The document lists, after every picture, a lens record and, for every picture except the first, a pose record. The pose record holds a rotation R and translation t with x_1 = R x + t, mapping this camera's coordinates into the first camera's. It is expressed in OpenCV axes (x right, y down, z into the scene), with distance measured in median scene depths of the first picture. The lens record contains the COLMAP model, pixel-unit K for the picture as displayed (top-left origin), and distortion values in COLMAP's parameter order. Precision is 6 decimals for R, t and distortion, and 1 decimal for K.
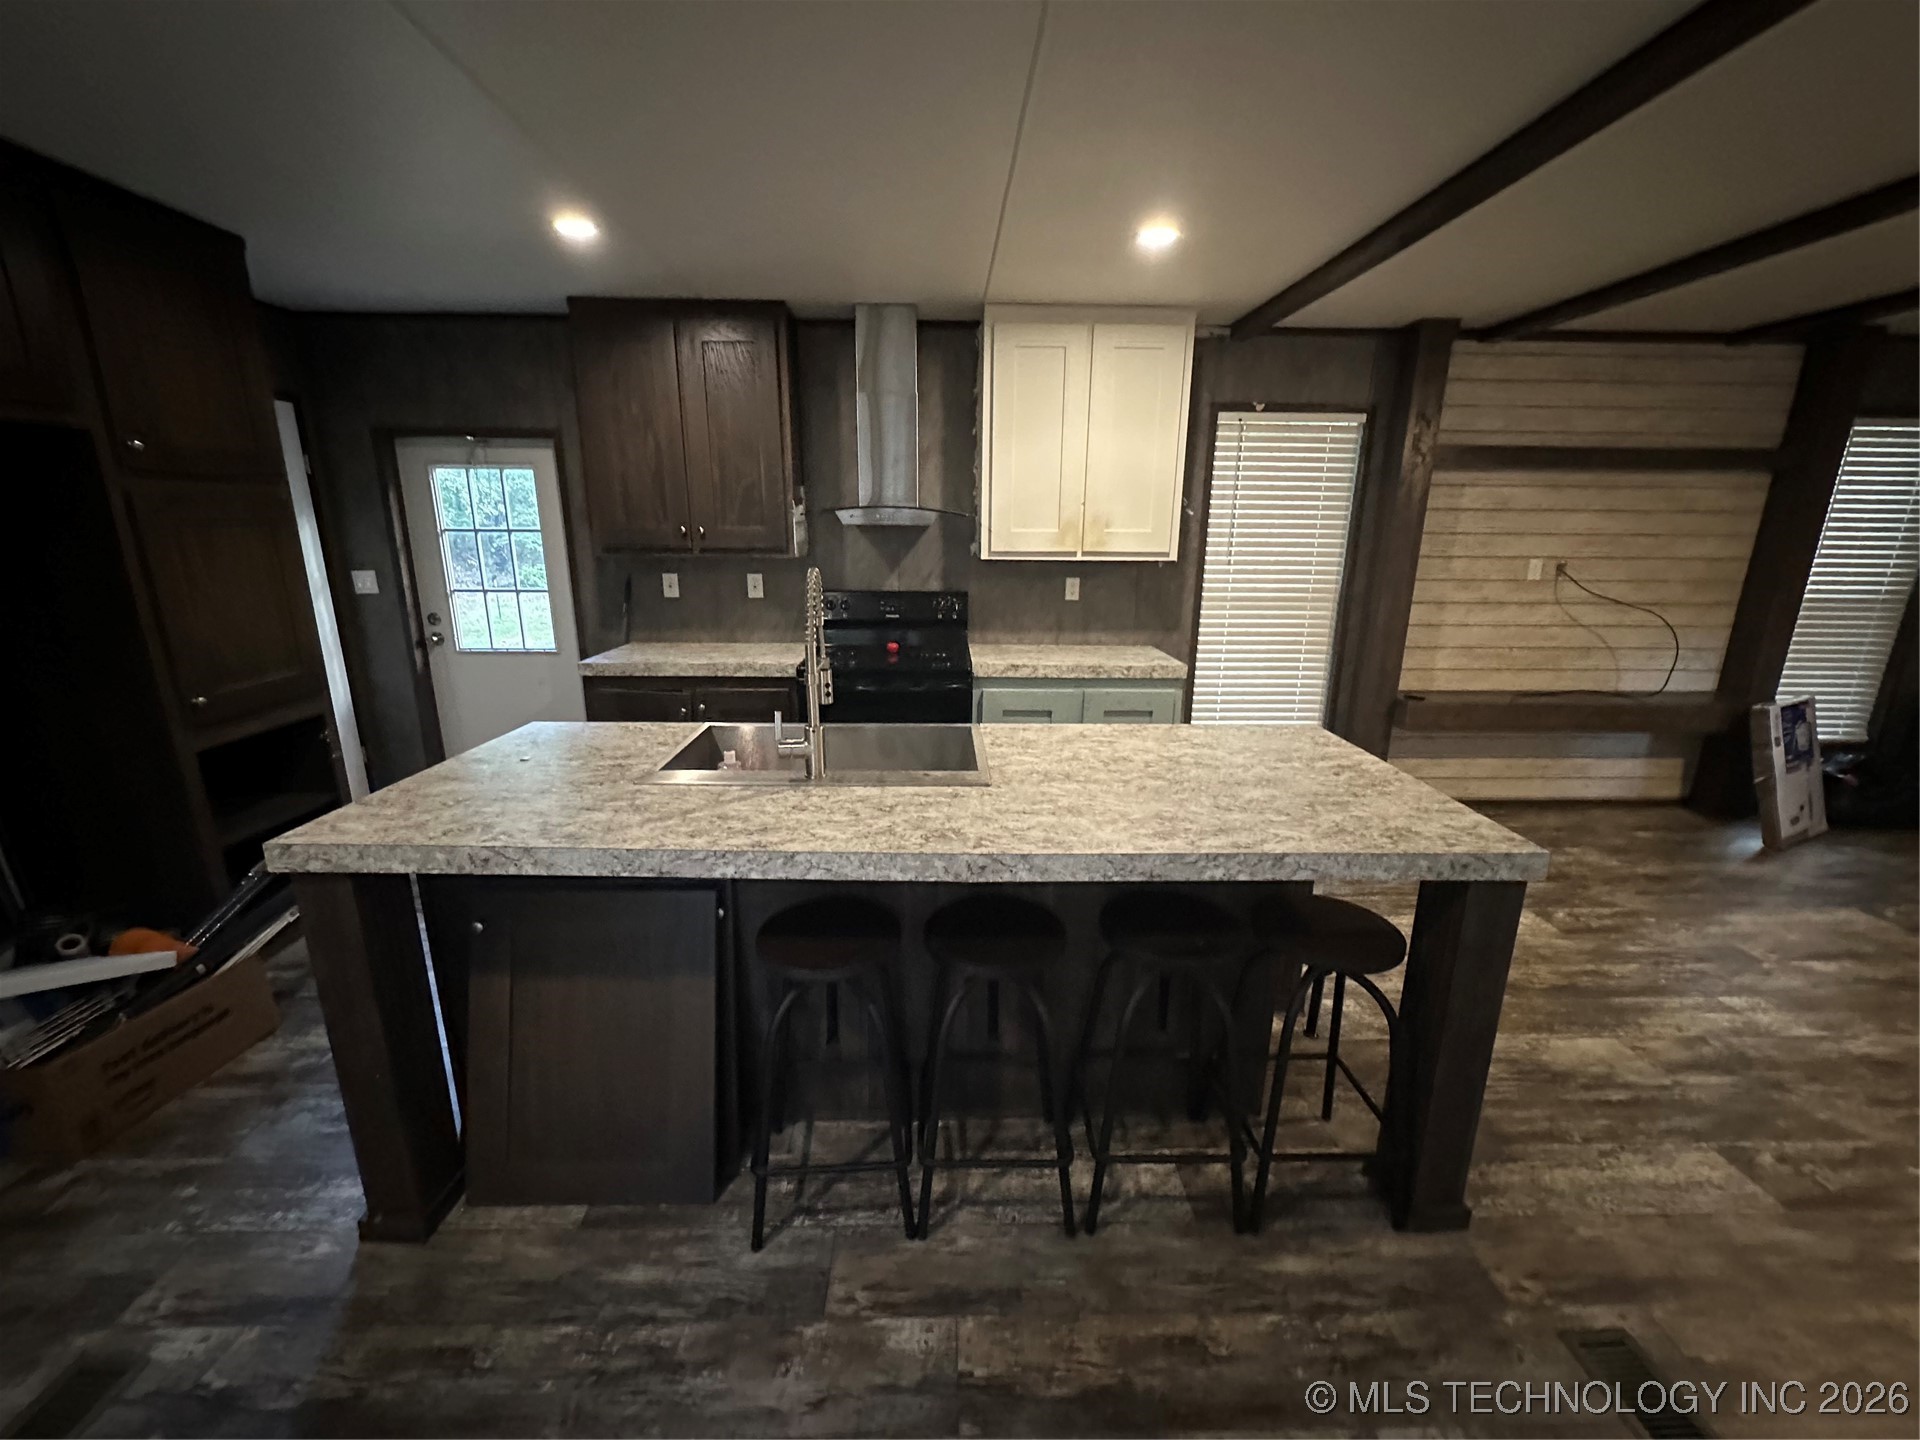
lens RADIAL K [[765.4, 0, 957.1], [0, 765.4, 719.4], [0, 0, 1]] dist [-0.002688, 0.000425]
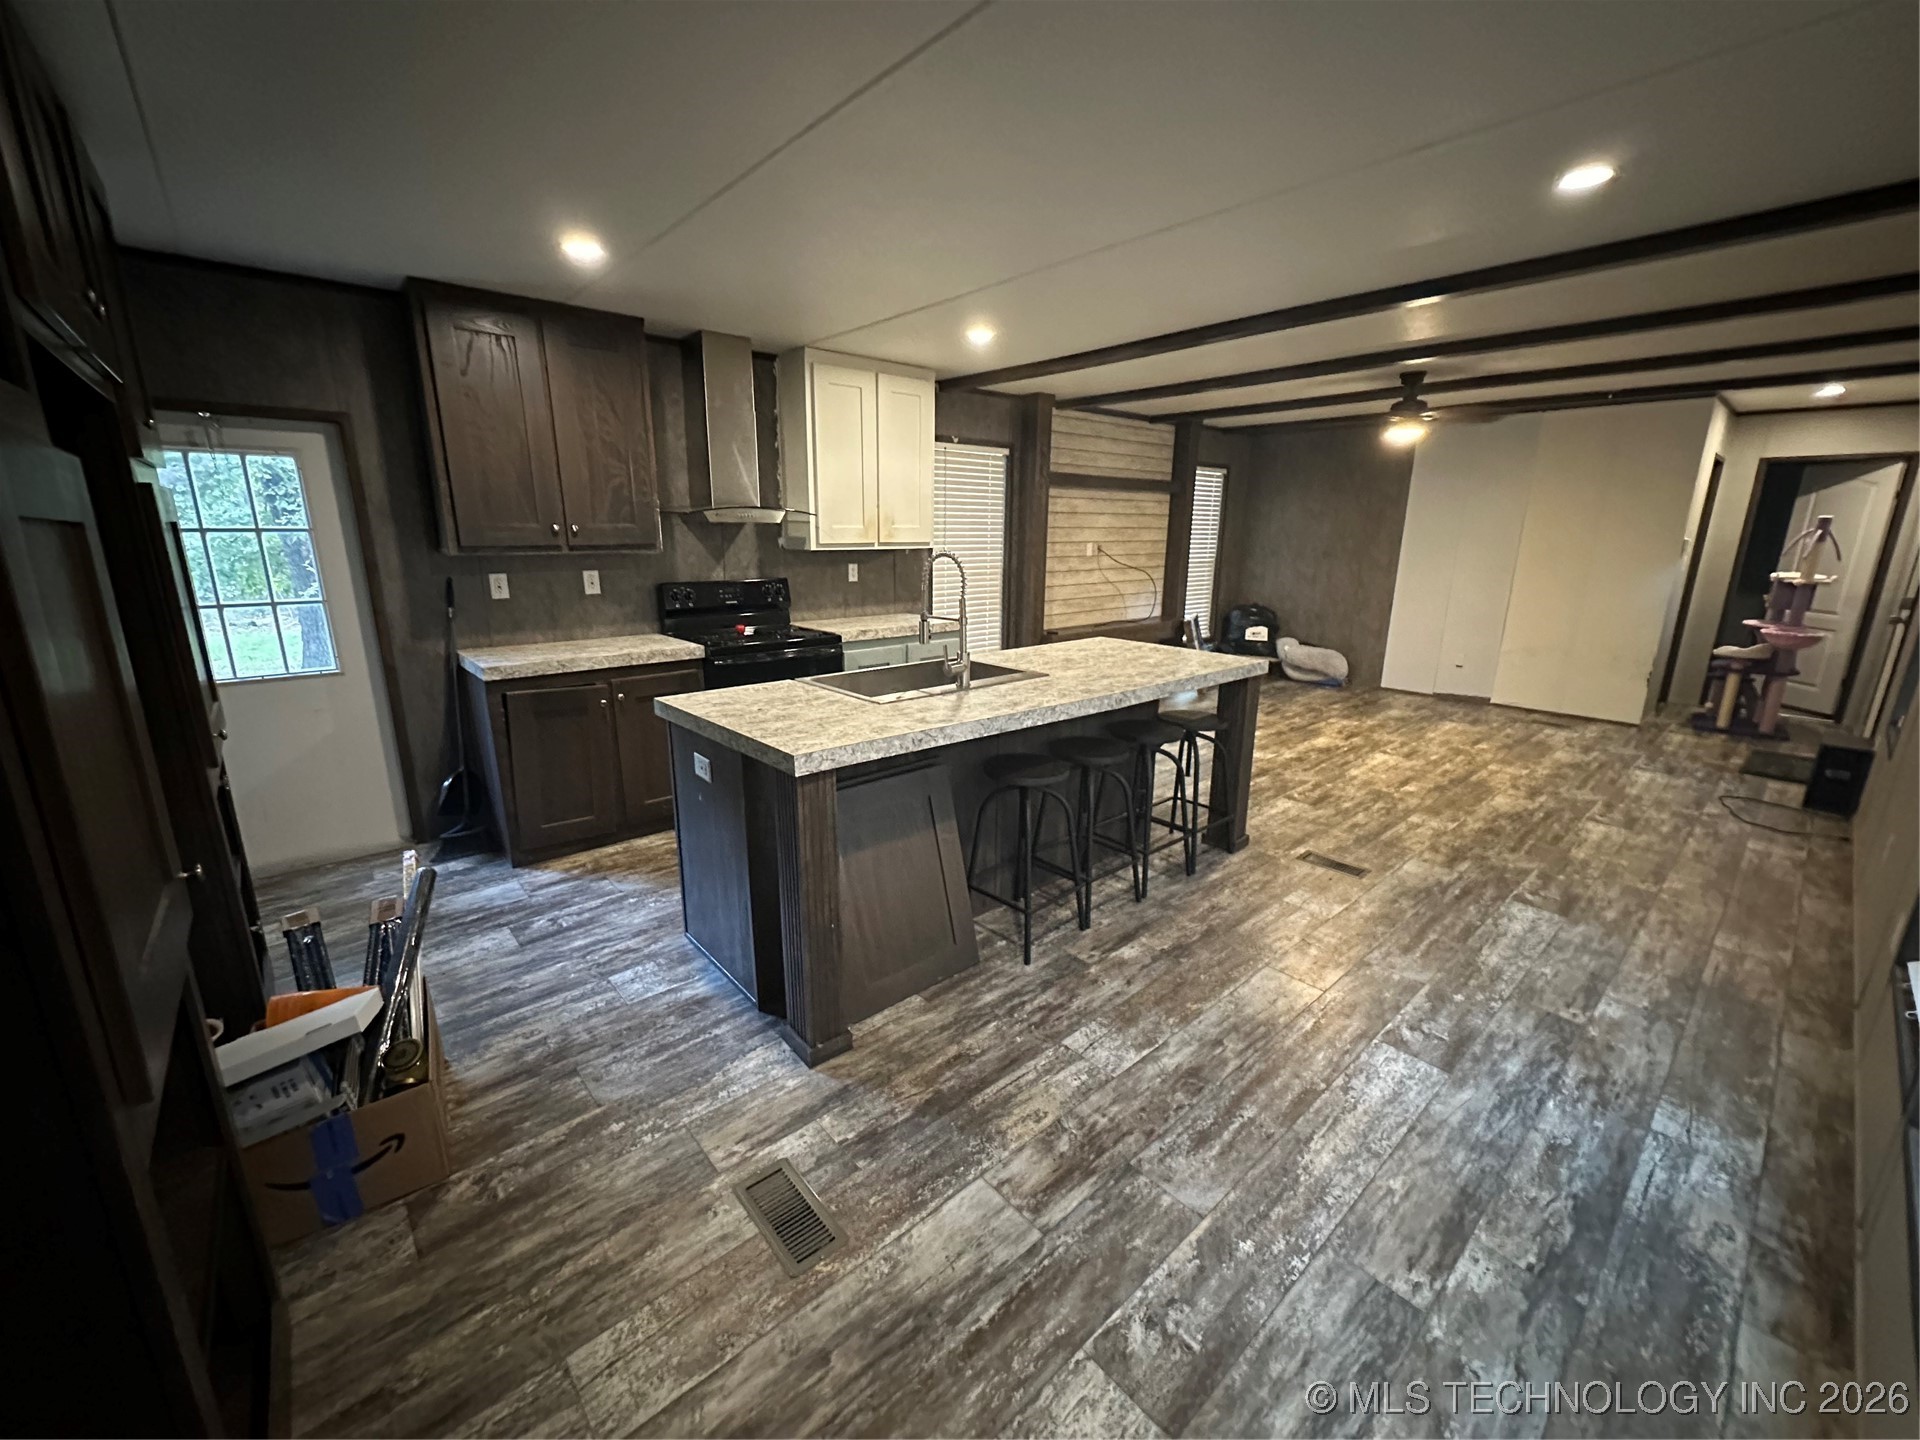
lens RADIAL K [[765.4, 0, 957.1], [0, 765.4, 719.4], [0, 0, 1]] dist [-0.002688, 0.000425]
pose [[0.766653, -0.160484, 0.621681, -0.595401], [0.159450, 0.985514, 0.057774, 0.026094], [-0.621947, 0.054835, 0.781137, -0.097778]]
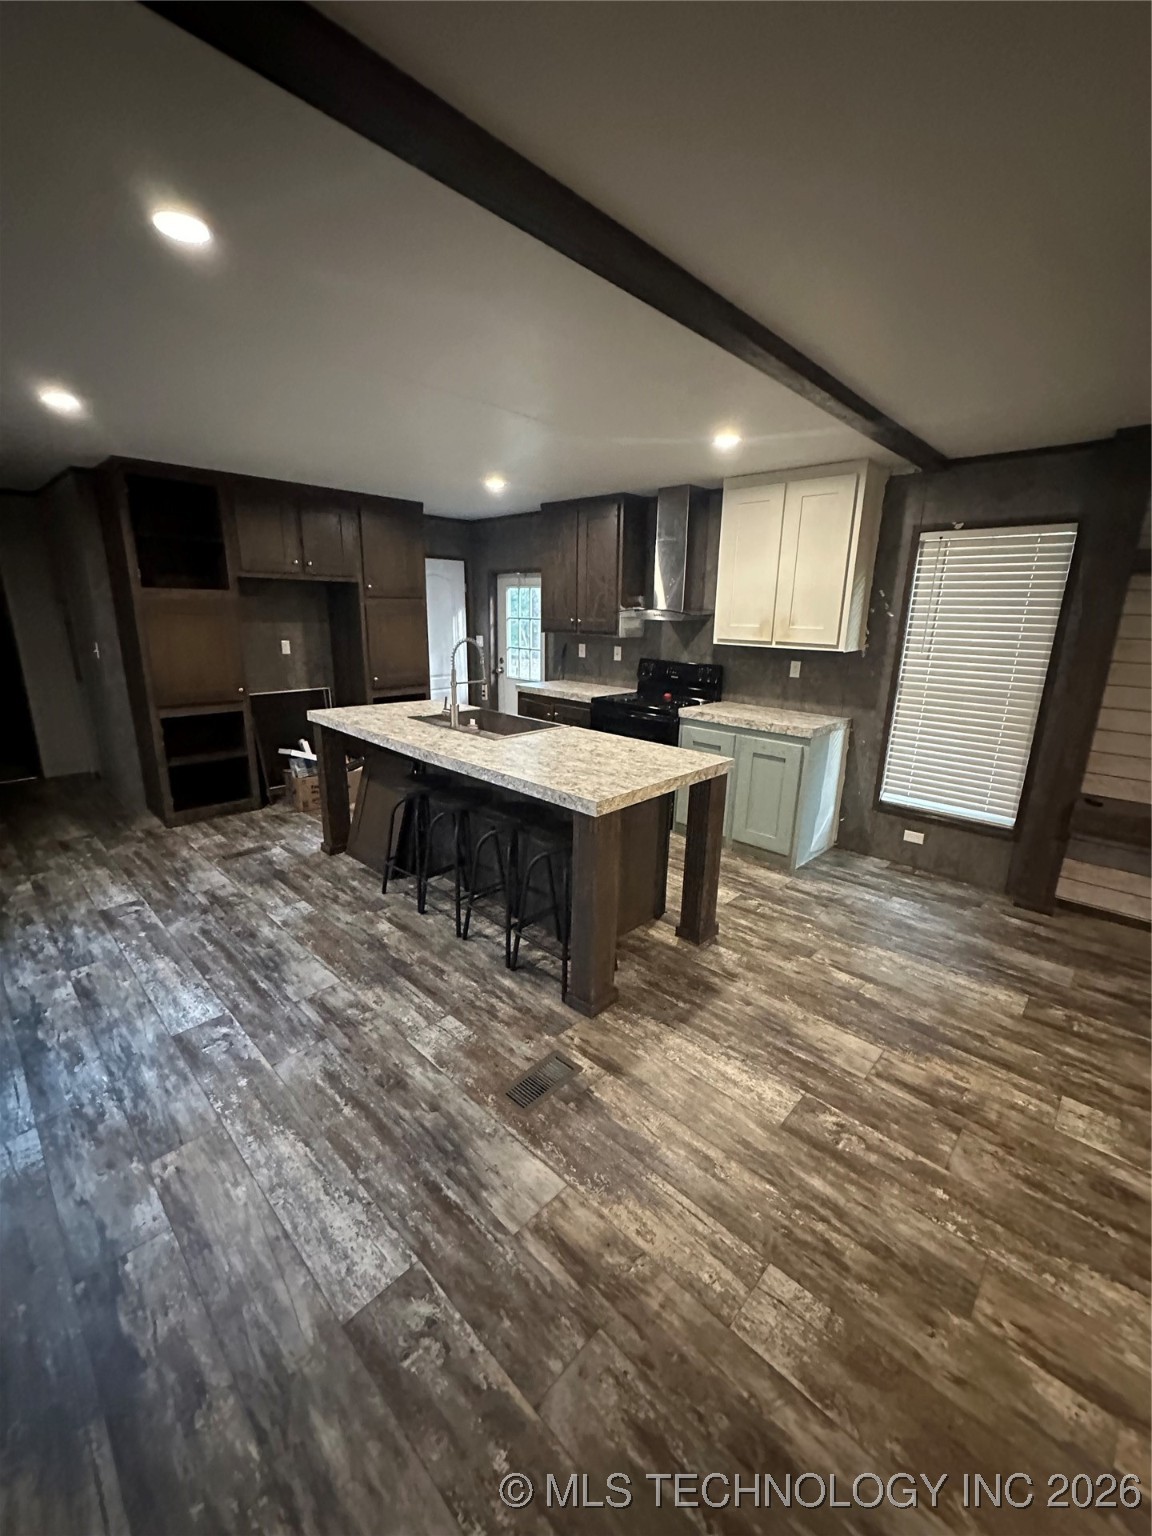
lens RADIAL K [[612.4, 0, 575.2], [0, 612.4, 769.4], [0, 0, 1]] dist [-0.002688, 0.000425]
pose [[0.706859, 0.186253, -0.682394, 0.708129], [-0.188149, 0.979465, 0.072441, -0.001143], [0.681873, 0.077186, 0.727387, -0.052611]]
